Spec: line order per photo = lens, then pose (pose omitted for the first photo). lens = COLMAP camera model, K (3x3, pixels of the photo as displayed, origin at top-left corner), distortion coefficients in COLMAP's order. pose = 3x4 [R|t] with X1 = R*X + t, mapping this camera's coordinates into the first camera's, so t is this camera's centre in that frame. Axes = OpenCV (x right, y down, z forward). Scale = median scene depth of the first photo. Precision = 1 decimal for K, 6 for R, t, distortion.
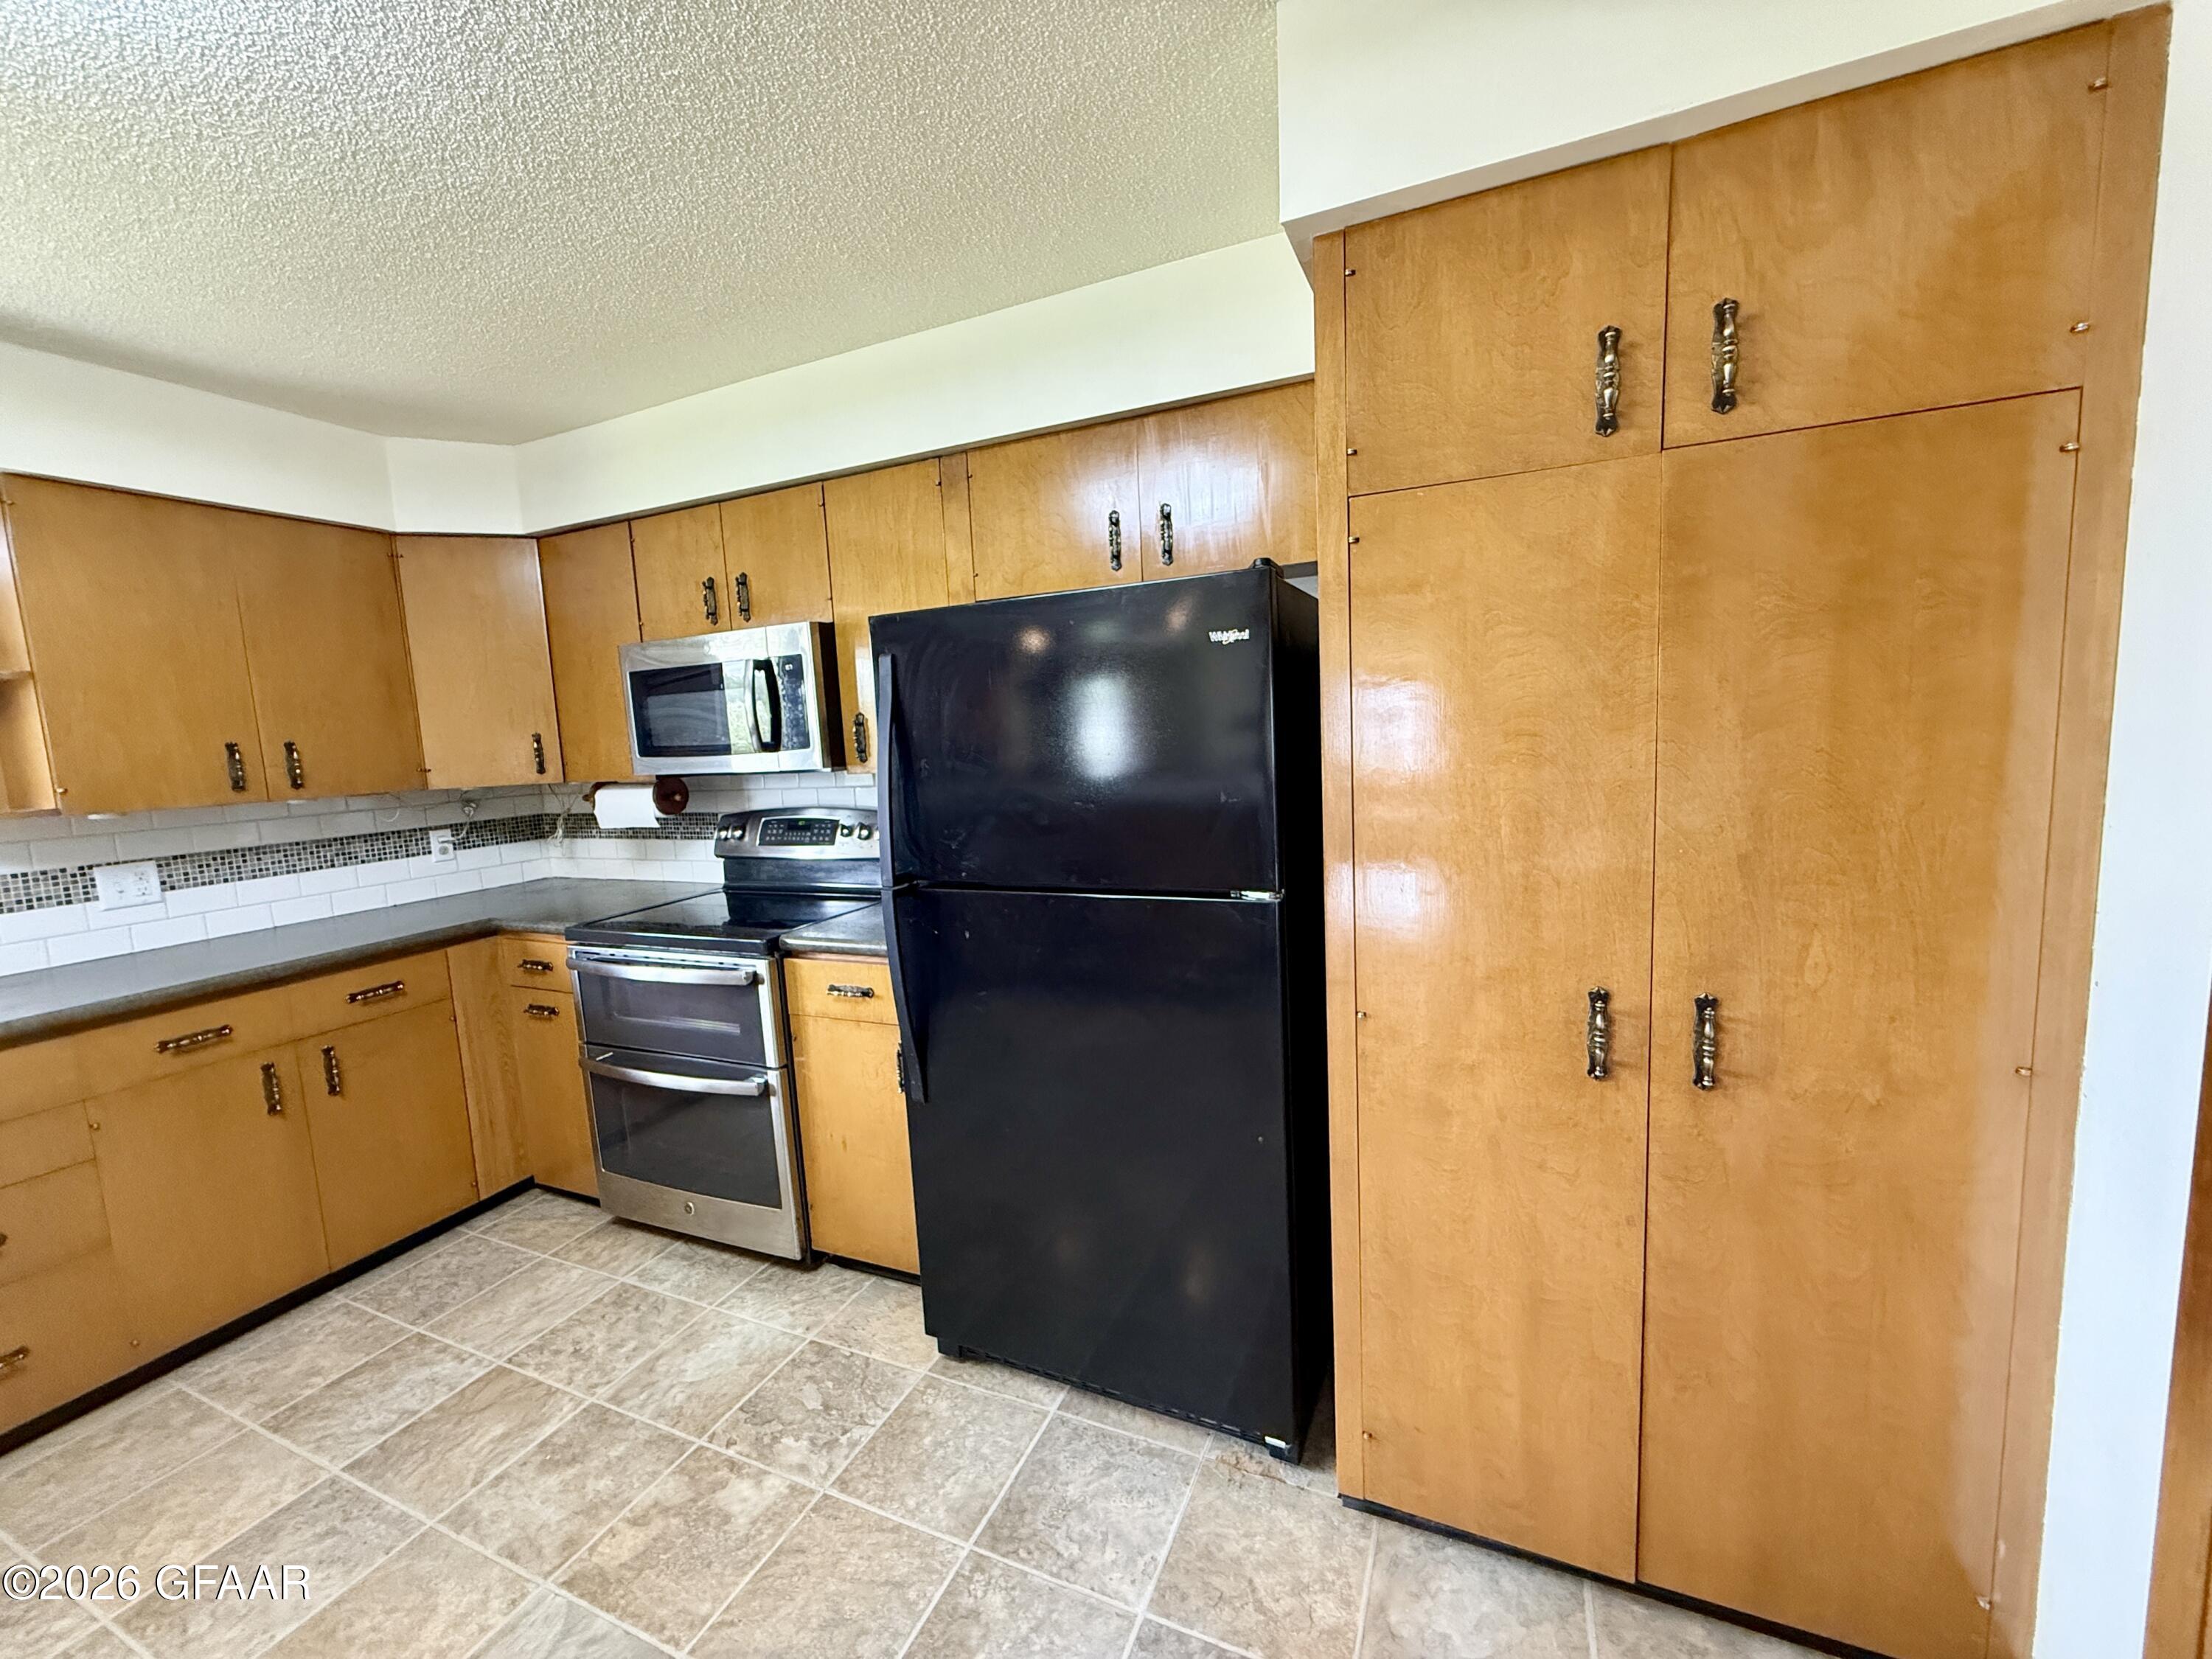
lens RADIAL K [[880.3, 0, 1101.1], [0, 880.3, 828.5], [0, 0, 1]] dist [0.000361, -0.000290]
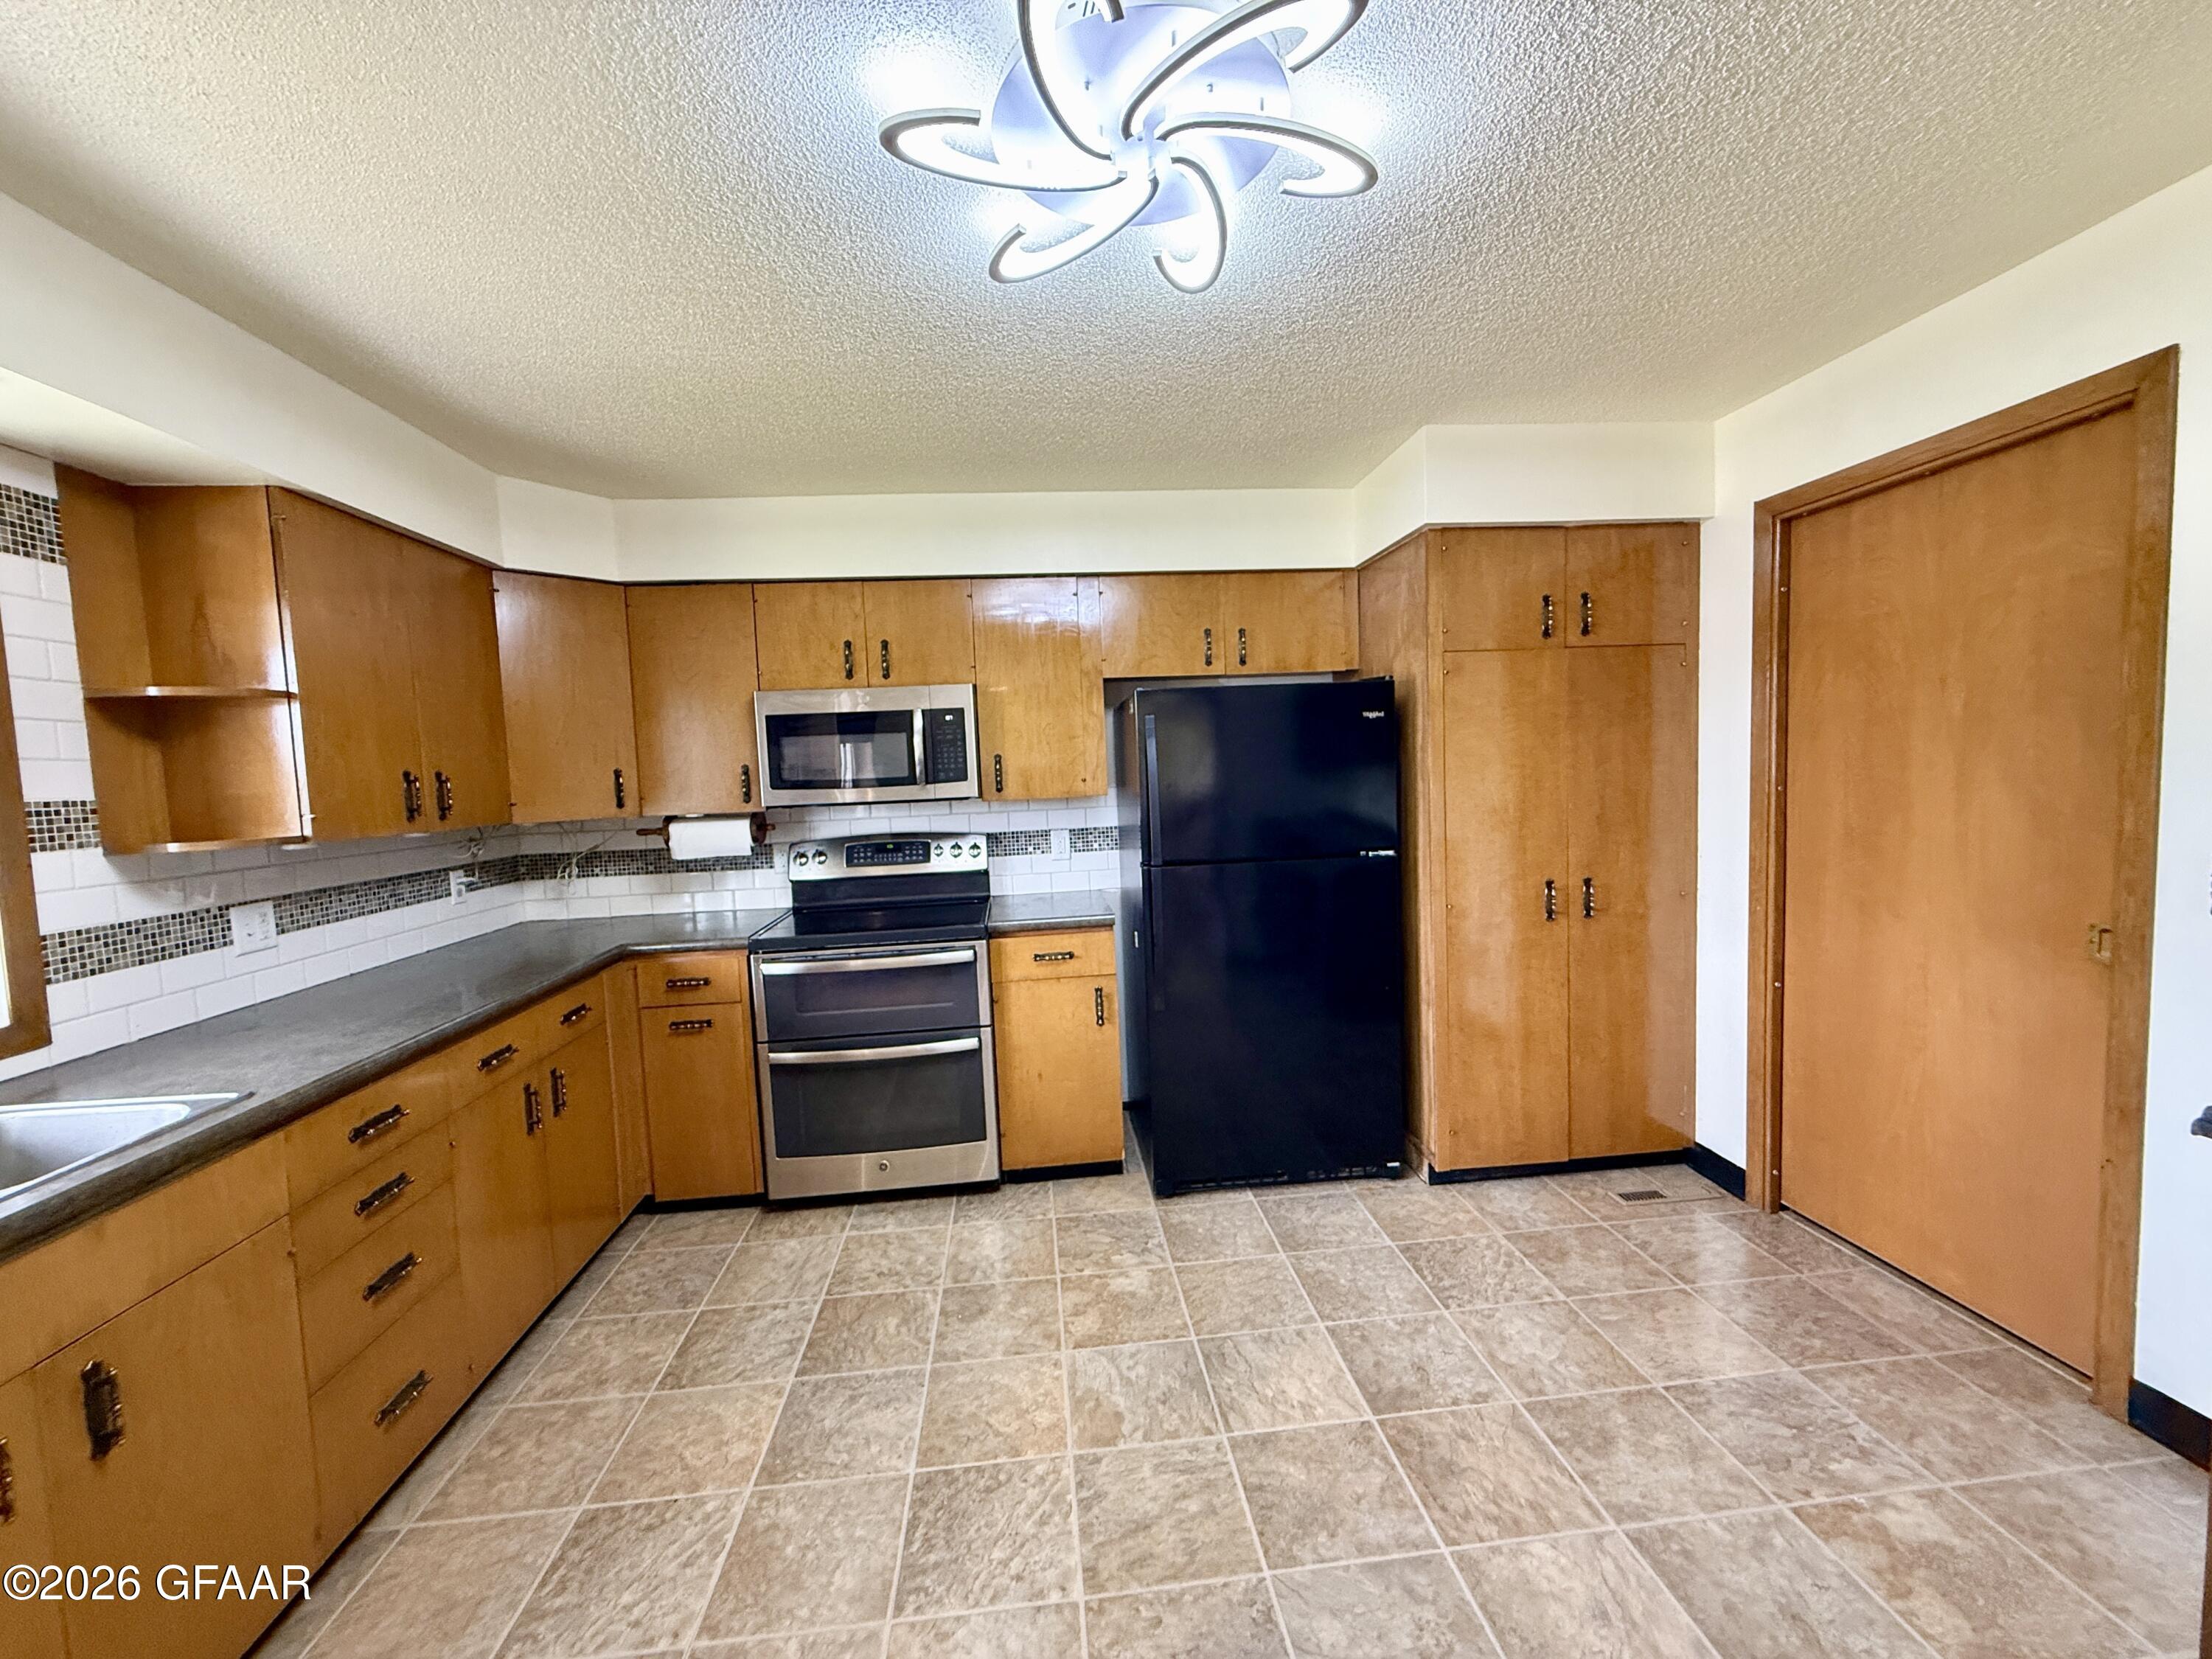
lens RADIAL K [[880.3, 0, 1101.1], [0, 880.3, 828.5], [0, 0, 1]] dist [0.000361, -0.000290]
pose [[0.872670, -0.019994, 0.487901, -0.844256], [0.054110, 0.996968, -0.055927, 0.065153], [-0.485303, 0.075206, 0.871106, -0.224203]]
